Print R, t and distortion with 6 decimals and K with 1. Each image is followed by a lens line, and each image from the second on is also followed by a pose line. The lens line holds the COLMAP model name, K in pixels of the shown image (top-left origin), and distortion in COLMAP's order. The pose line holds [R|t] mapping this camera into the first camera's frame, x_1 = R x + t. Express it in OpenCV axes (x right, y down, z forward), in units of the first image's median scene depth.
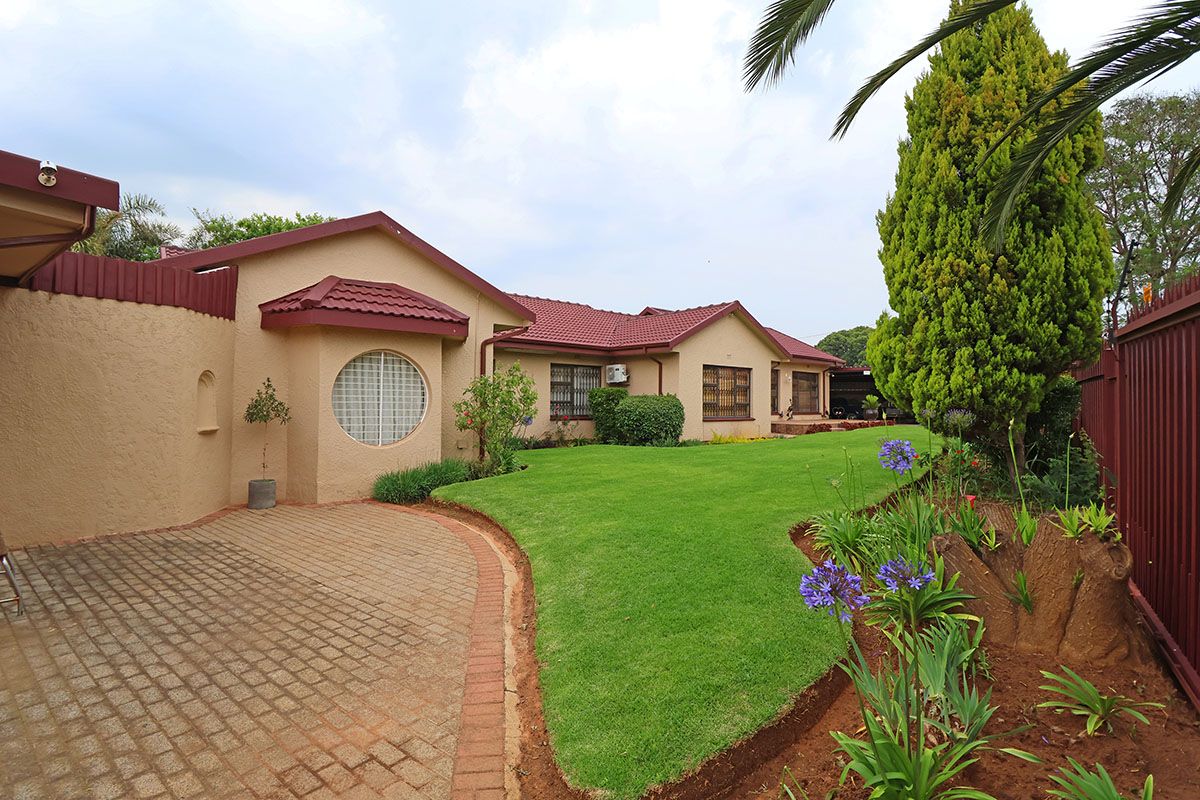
lens RADIAL K [[563.1, 0, 594.7], [0, 563.1, 384.9], [0, 0, 1]] dist [-0.002267, -0.011758]
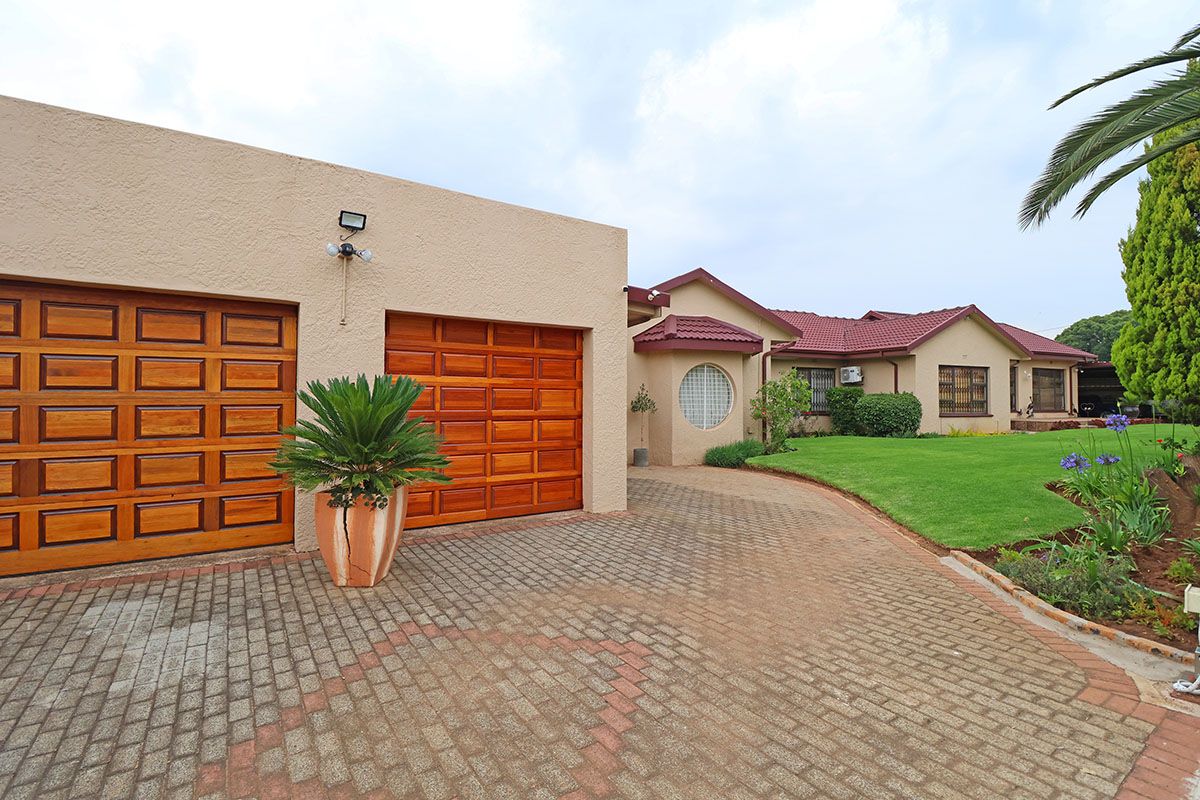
lens RADIAL K [[563.1, 0, 594.7], [0, 563.1, 384.9], [0, 0, 1]] dist [-0.002267, -0.011758]
pose [[0.949417, -0.012792, -0.313756, -0.113491], [0.012641, 0.999917, -0.002513, -0.003616], [0.313762, -0.001580, 0.949500, -0.280005]]
